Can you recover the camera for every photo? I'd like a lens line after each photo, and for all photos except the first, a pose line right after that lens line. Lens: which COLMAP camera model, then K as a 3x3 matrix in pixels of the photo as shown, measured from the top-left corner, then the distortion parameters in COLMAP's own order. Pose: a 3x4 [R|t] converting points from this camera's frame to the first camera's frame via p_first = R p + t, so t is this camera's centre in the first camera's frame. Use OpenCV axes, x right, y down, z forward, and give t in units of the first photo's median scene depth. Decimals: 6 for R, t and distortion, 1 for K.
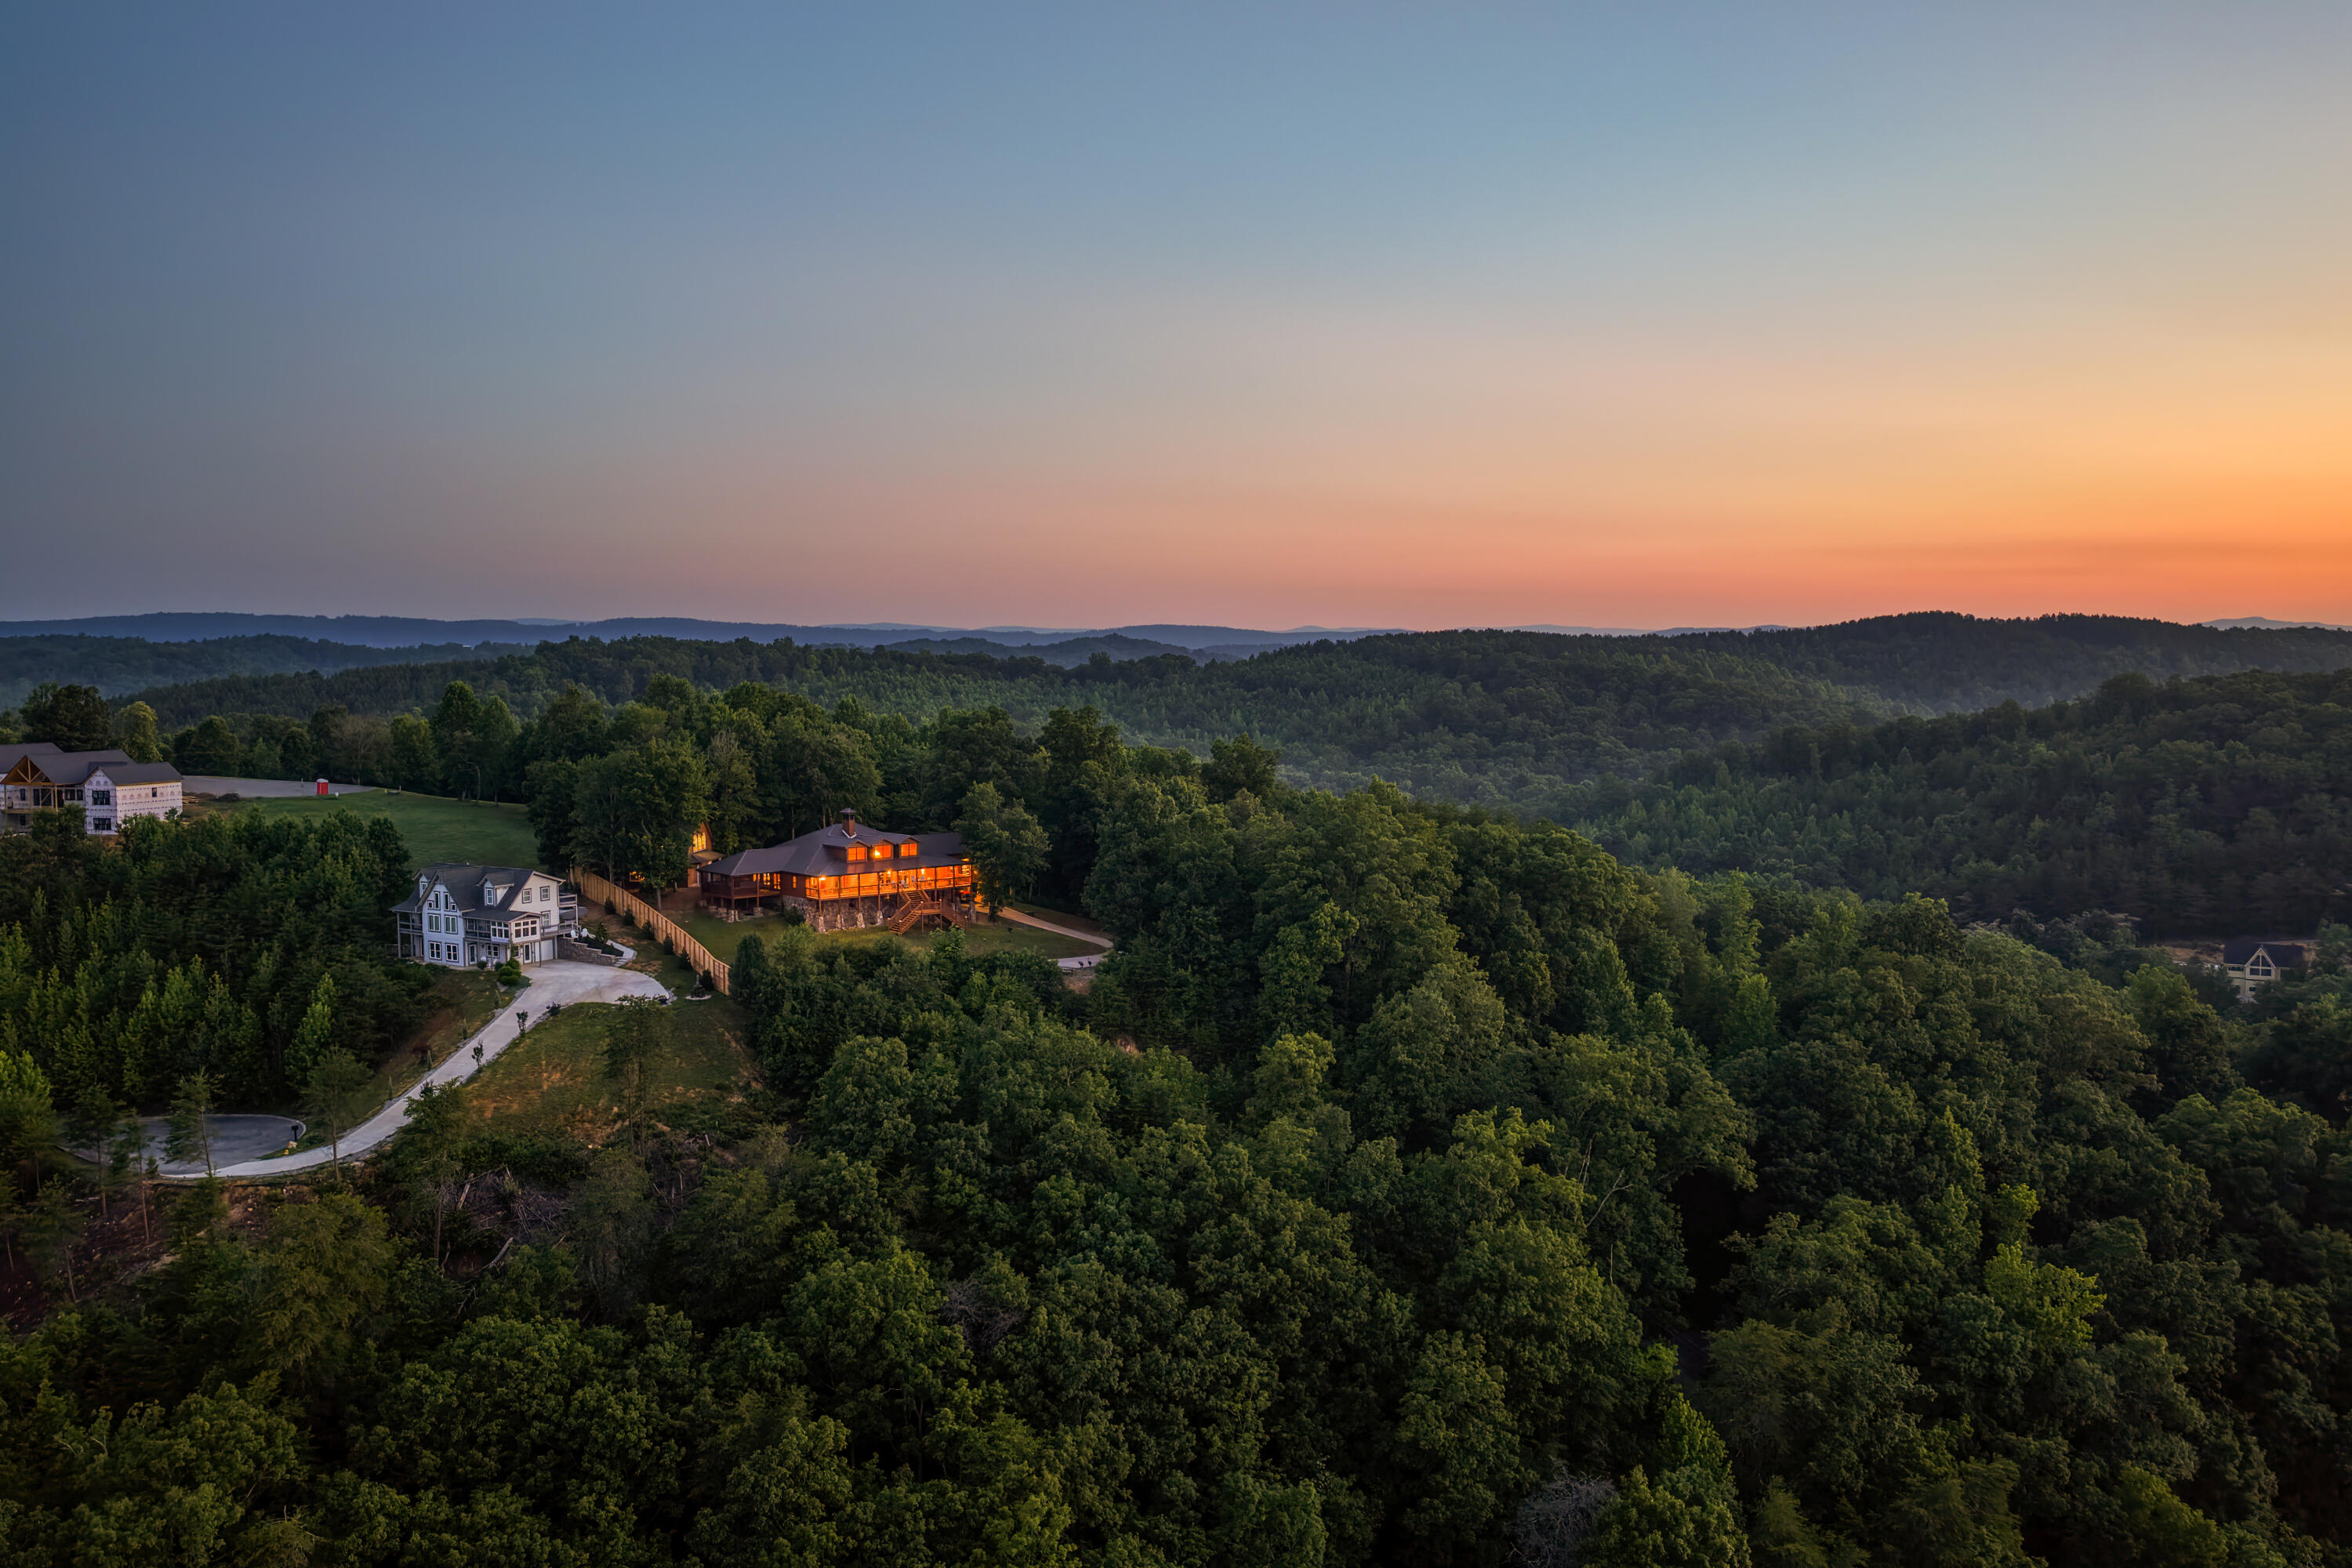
lens RADIAL K [[1951.8, 0, 1181.2], [0, 1951.8, 772.9], [0, 0, 1]] dist [-0.016147, 0.046710]
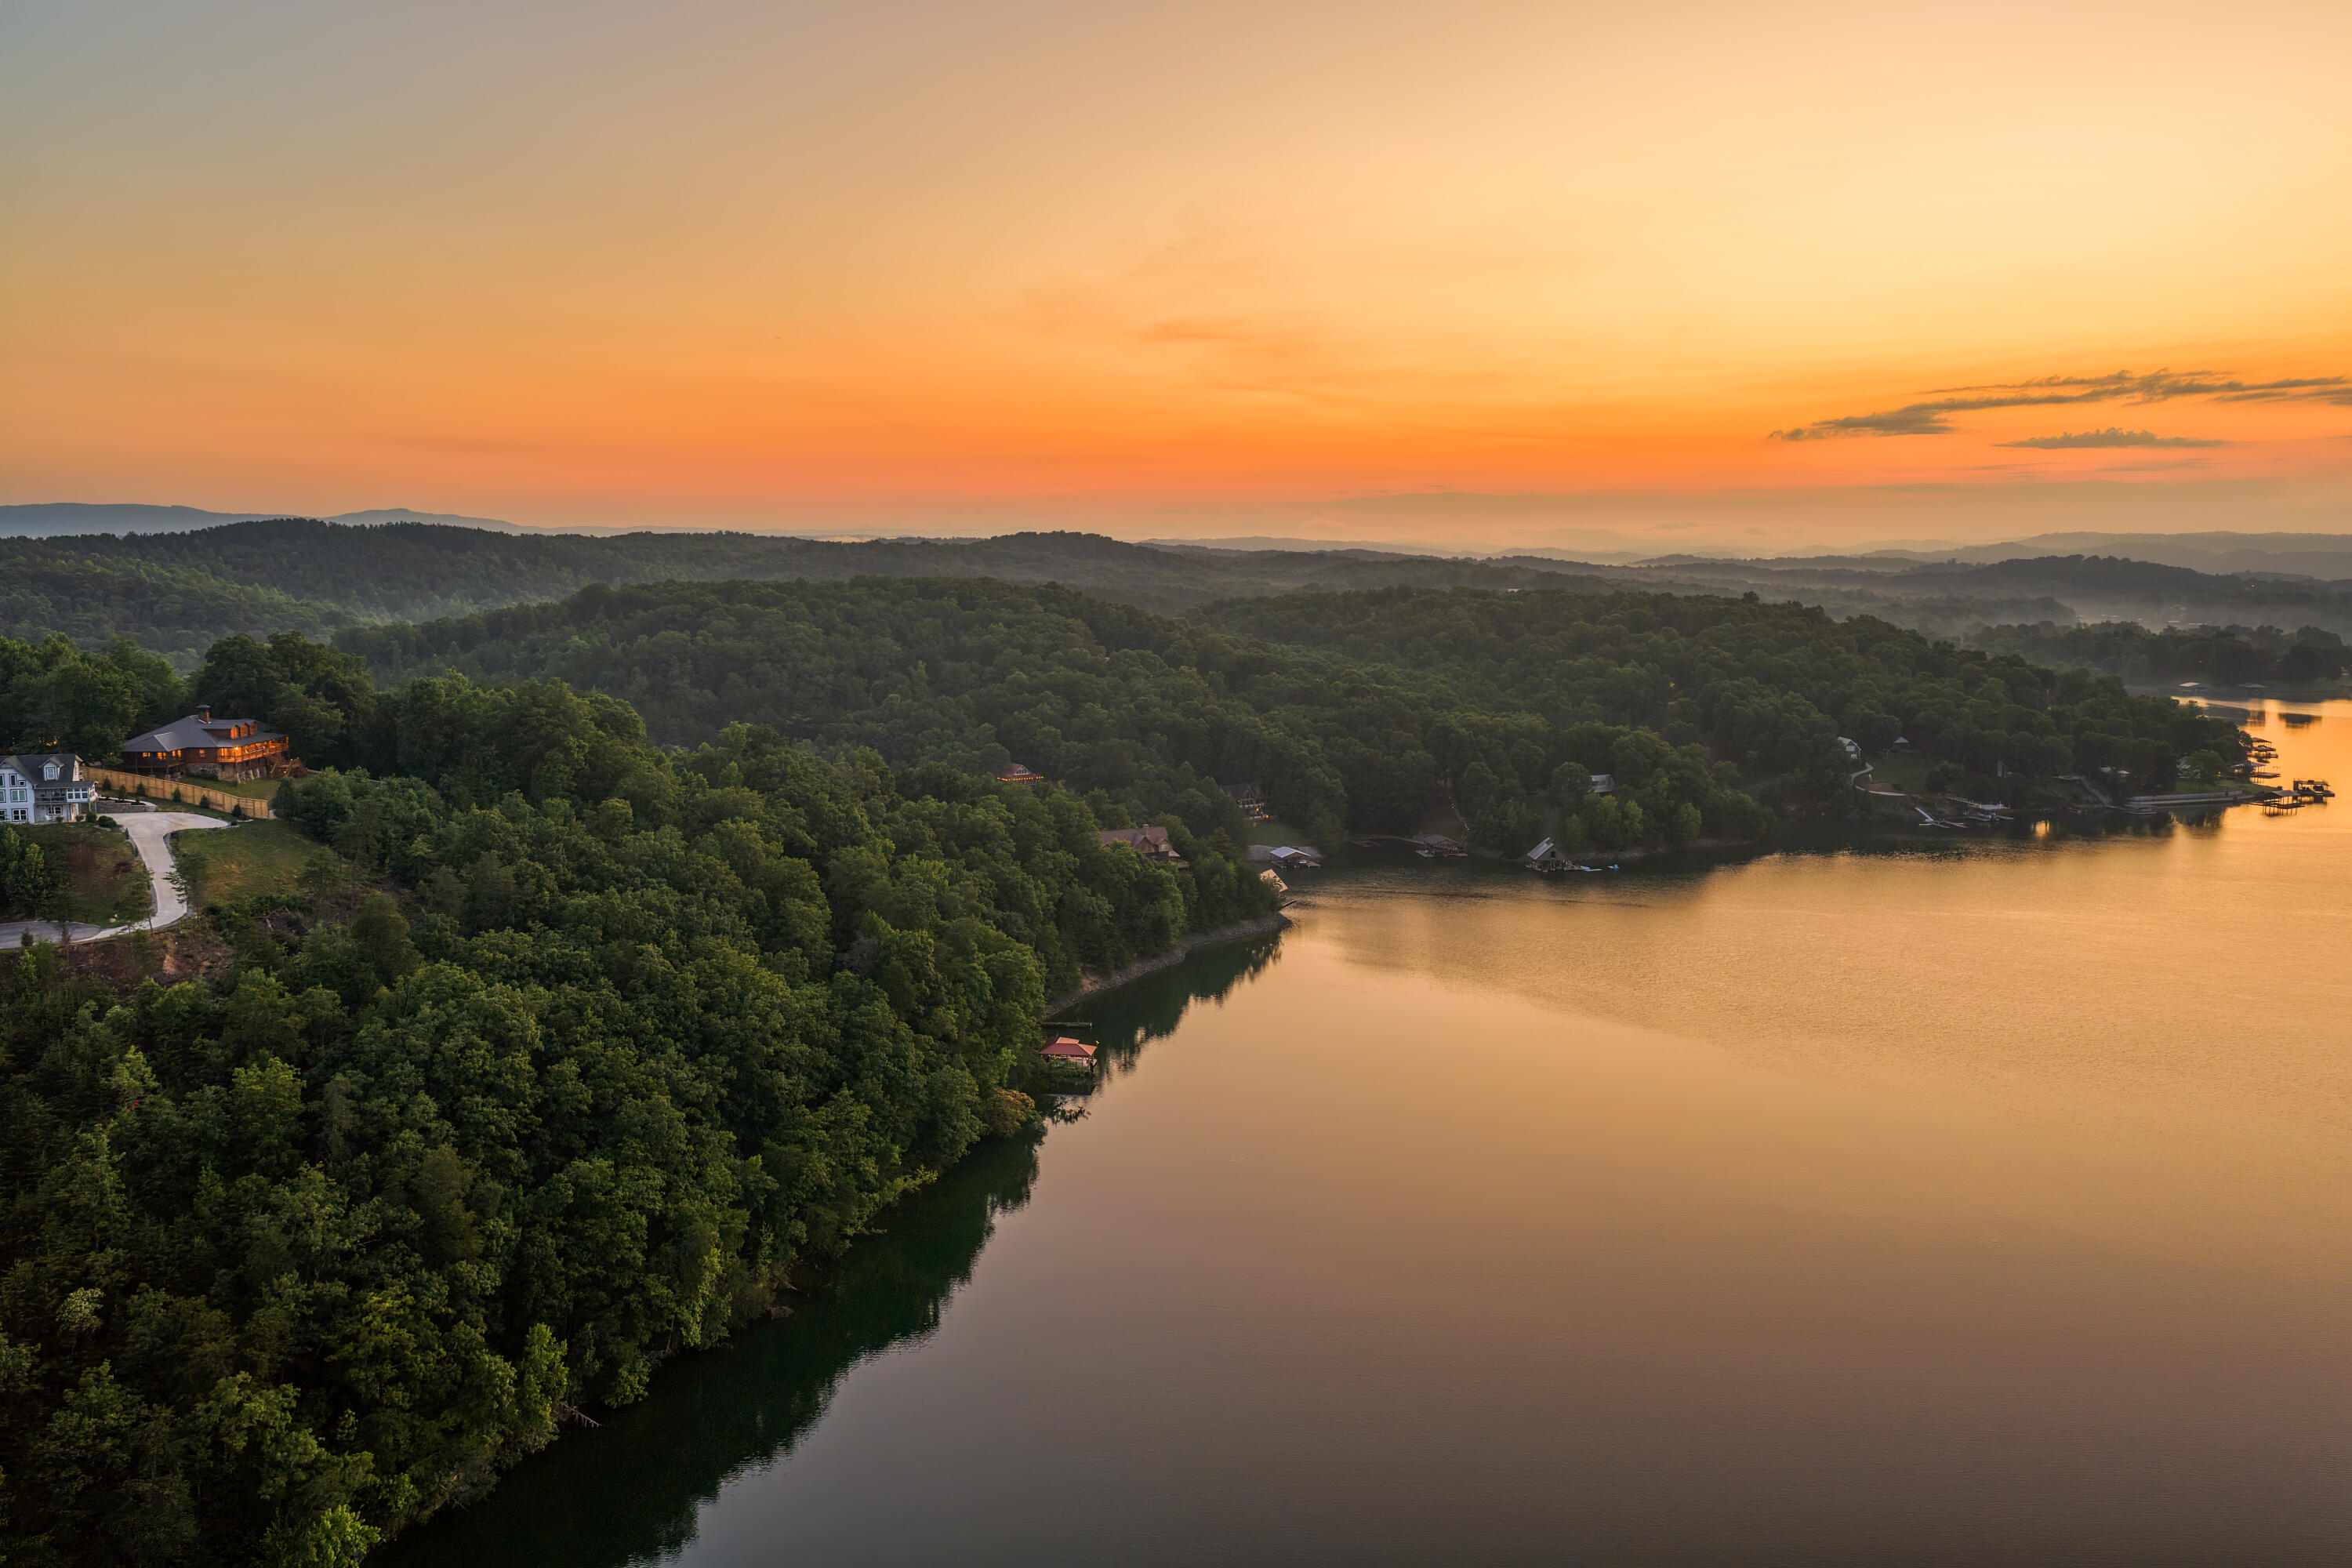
lens RADIAL K [[1951.8, 0, 1181.2], [0, 1951.8, 772.9], [0, 0, 1]] dist [-0.016147, 0.046710]
pose [[0.633083, -0.083883, 0.769525, -0.881914], [0.039538, 0.996318, 0.076076, -0.014243], [-0.773073, -0.017737, 0.634069, -0.548483]]
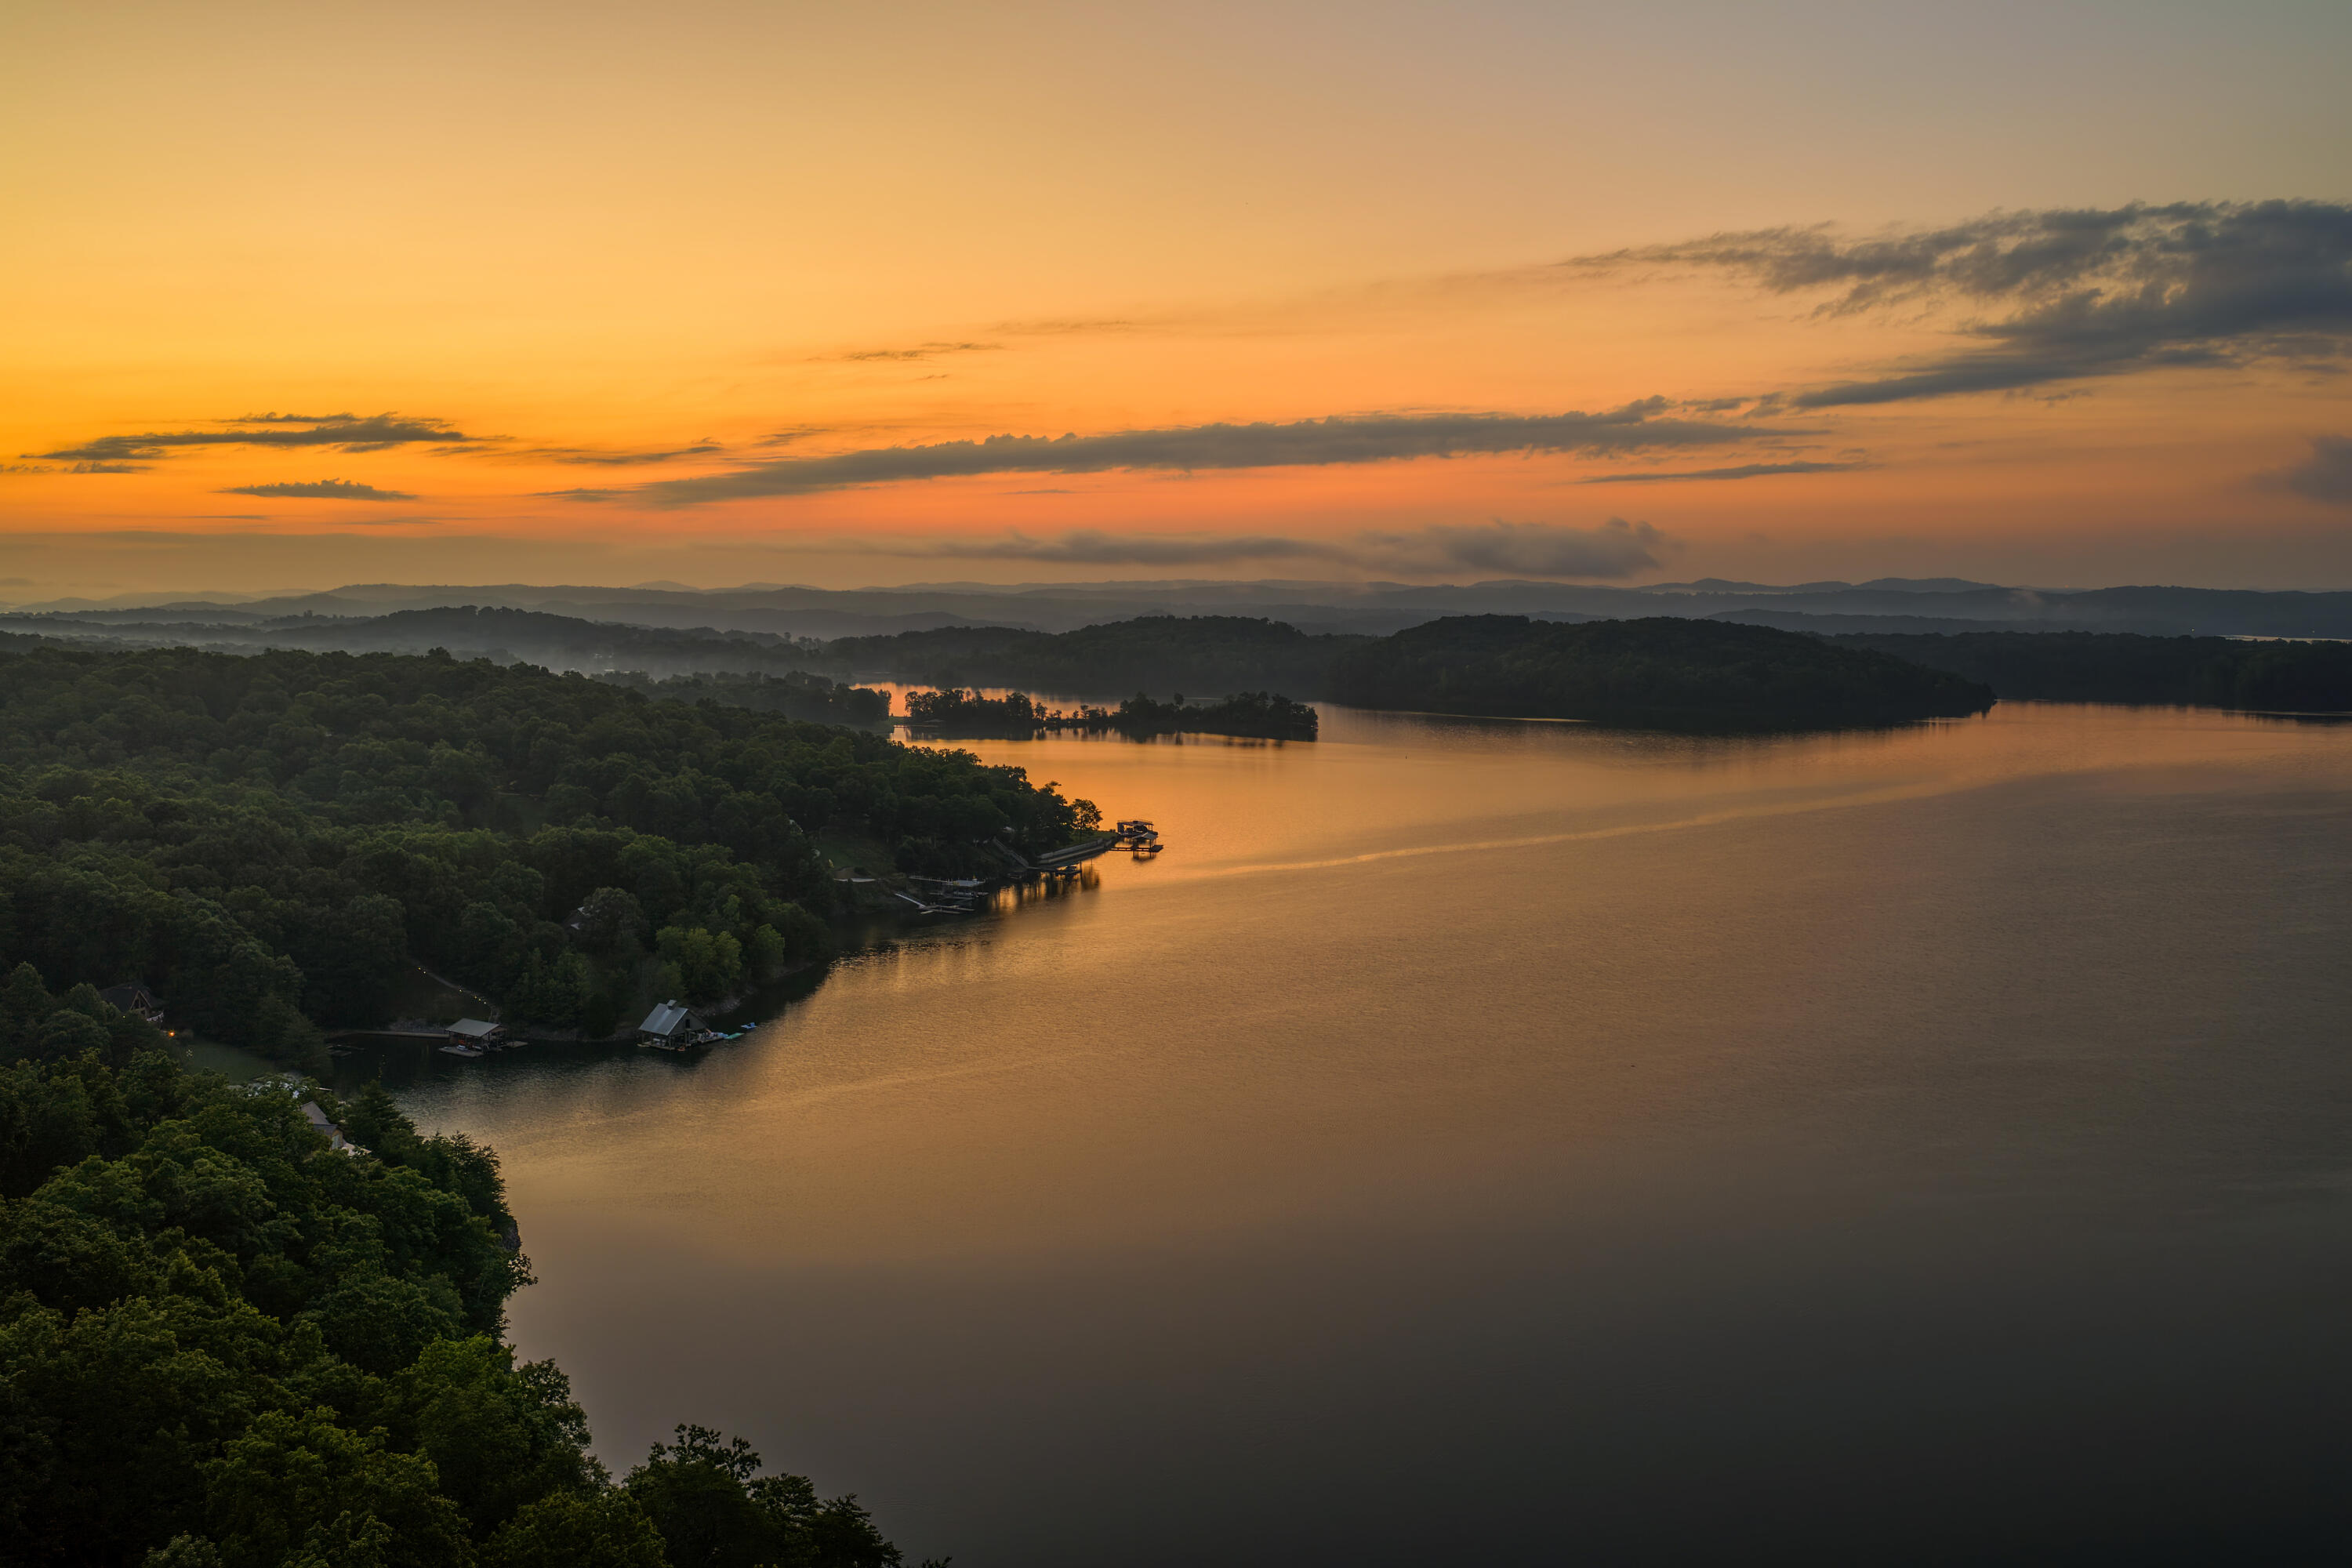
lens RADIAL K [[1951.8, 0, 1181.2], [0, 1951.8, 772.9], [0, 0, 1]] dist [-0.016147, 0.046710]
pose [[-0.159449, -0.082210, 0.983777, -0.389069], [0.056780, 0.994113, 0.092277, -0.066387], [-0.985572, 0.070573, -0.153842, 0.599613]]
